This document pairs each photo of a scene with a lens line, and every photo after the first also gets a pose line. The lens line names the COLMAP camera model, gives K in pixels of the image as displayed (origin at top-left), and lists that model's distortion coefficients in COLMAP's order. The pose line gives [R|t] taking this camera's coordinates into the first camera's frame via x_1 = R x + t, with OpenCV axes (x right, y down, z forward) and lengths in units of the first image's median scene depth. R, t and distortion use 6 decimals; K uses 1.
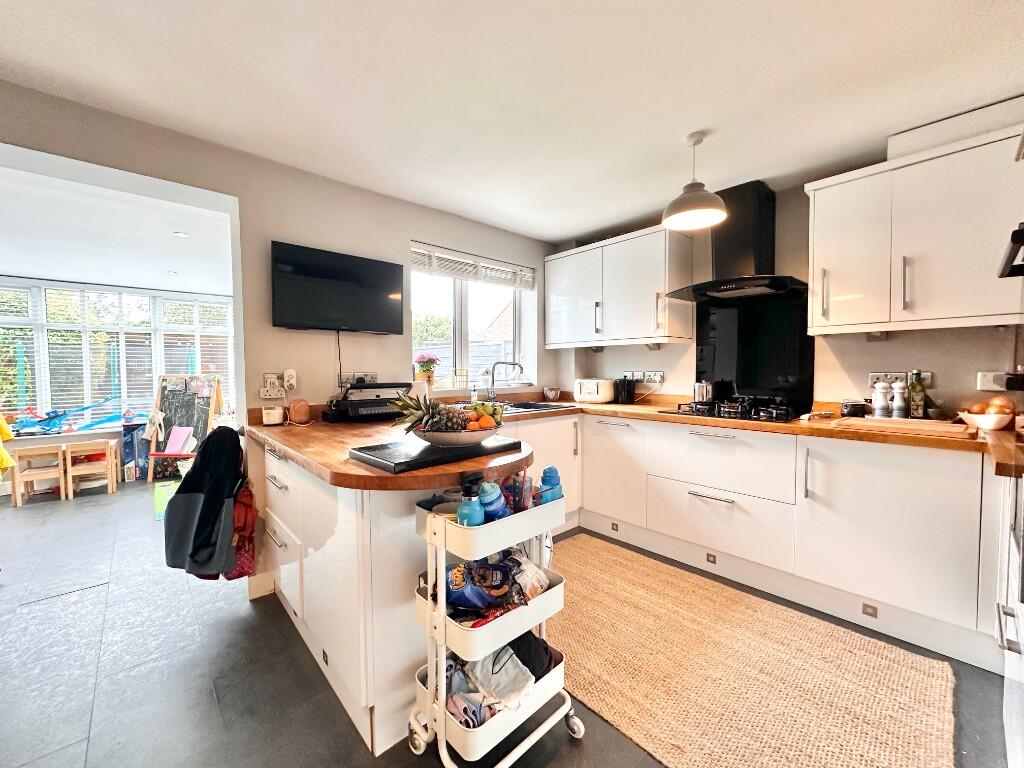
lens RADIAL K [[407.9, 0, 510.7], [0, 407.9, 383.8], [0, 0, 1]] dist [-0.002939, 0.000270]
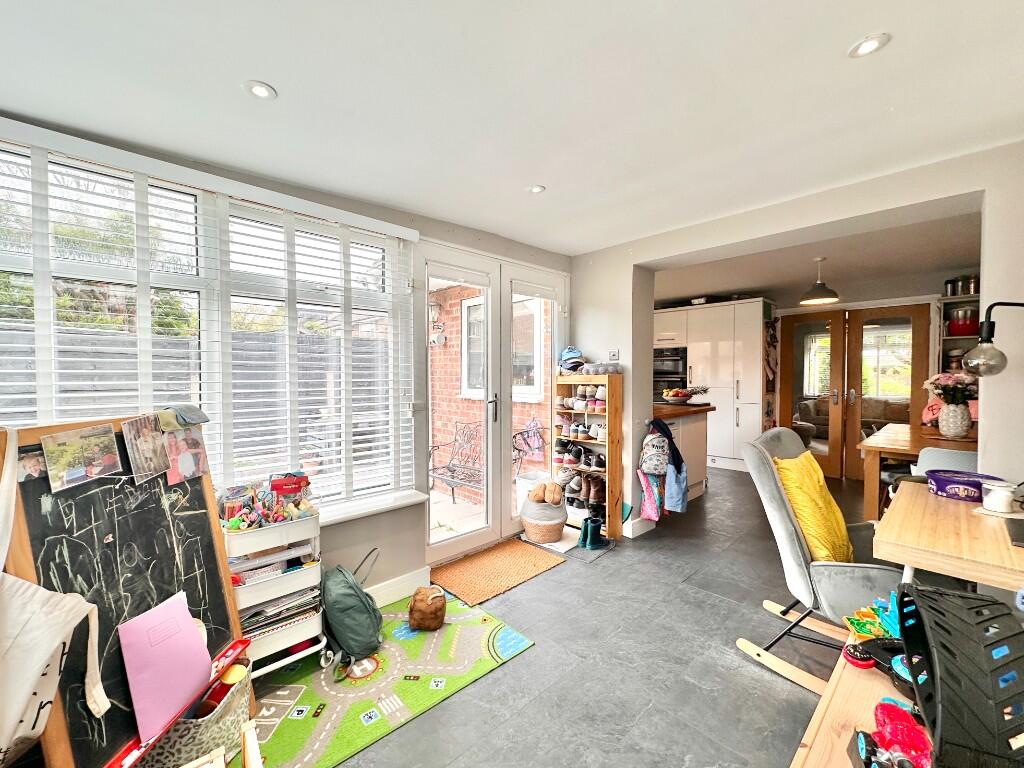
lens RADIAL K [[422.2, 0, 510.3], [0, 422.2, 383.2], [0, 0, 1]] dist [0.000760, 0.000140]
pose [[-0.019253, -0.016851, 0.999673, -2.163616], [0.044442, 0.998855, 0.017693, -0.073455], [-0.998826, 0.044768, -0.018482, 1.516802]]
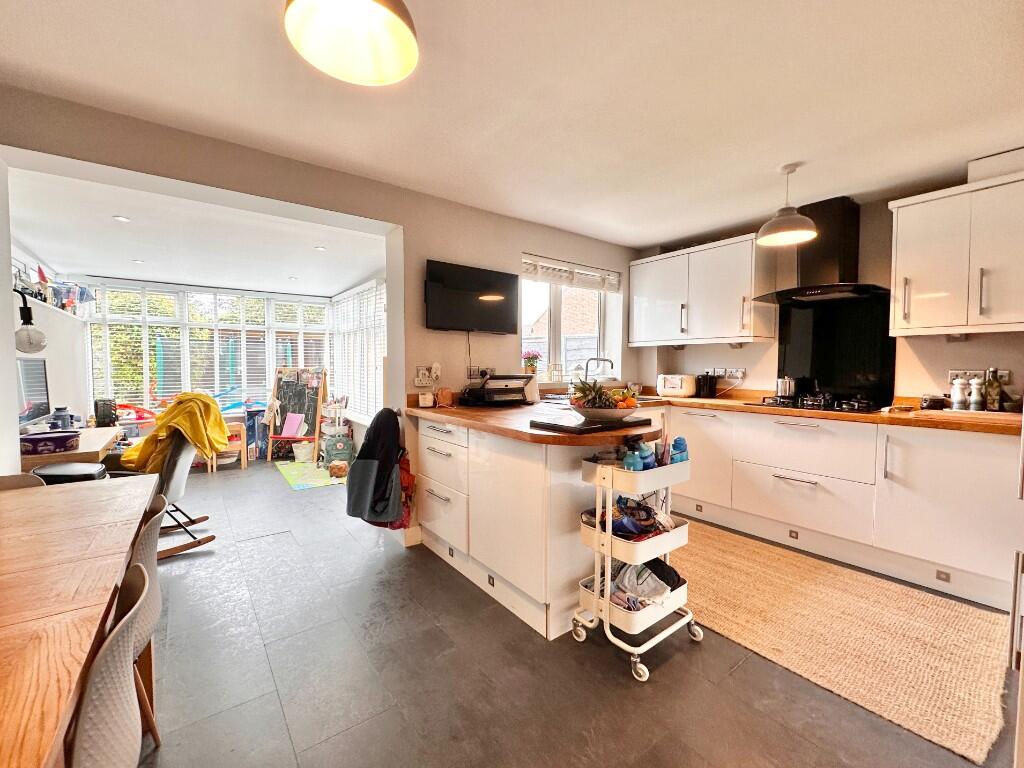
lens RADIAL K [[428.6, 0, 512.0], [0, 428.6, 384.0], [0, 0, 1]] dist [-0.002613, 0.000254]
pose [[0.995547, 0.012734, -0.093399, -0.188159], [-0.012205, 0.999906, 0.006237, 0.016710], [0.093469, -0.005070, 0.995609, -0.263045]]
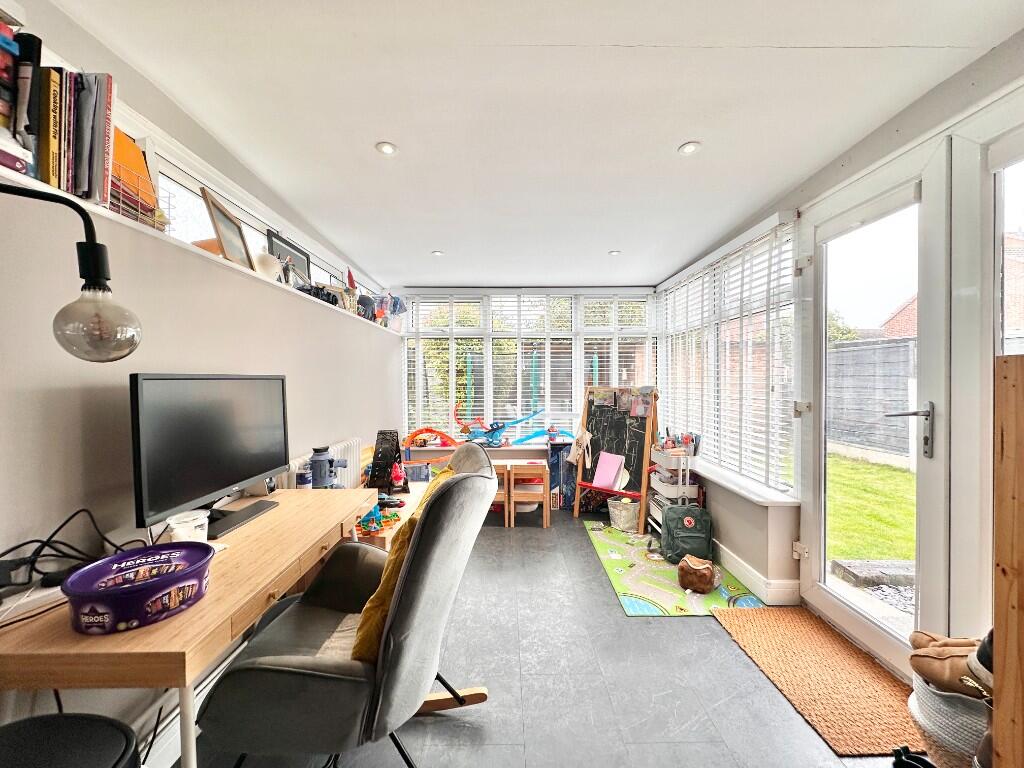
lens RADIAL K [[407.9, 0, 510.7], [0, 407.9, 383.8], [0, 0, 1]] dist [-0.002939, 0.000270]
pose [[0.740585, 0.007839, -0.671917, -0.851295], [-0.025903, 0.999522, -0.016888, -0.017827], [0.671464, 0.029912, 0.740434, 0.580194]]
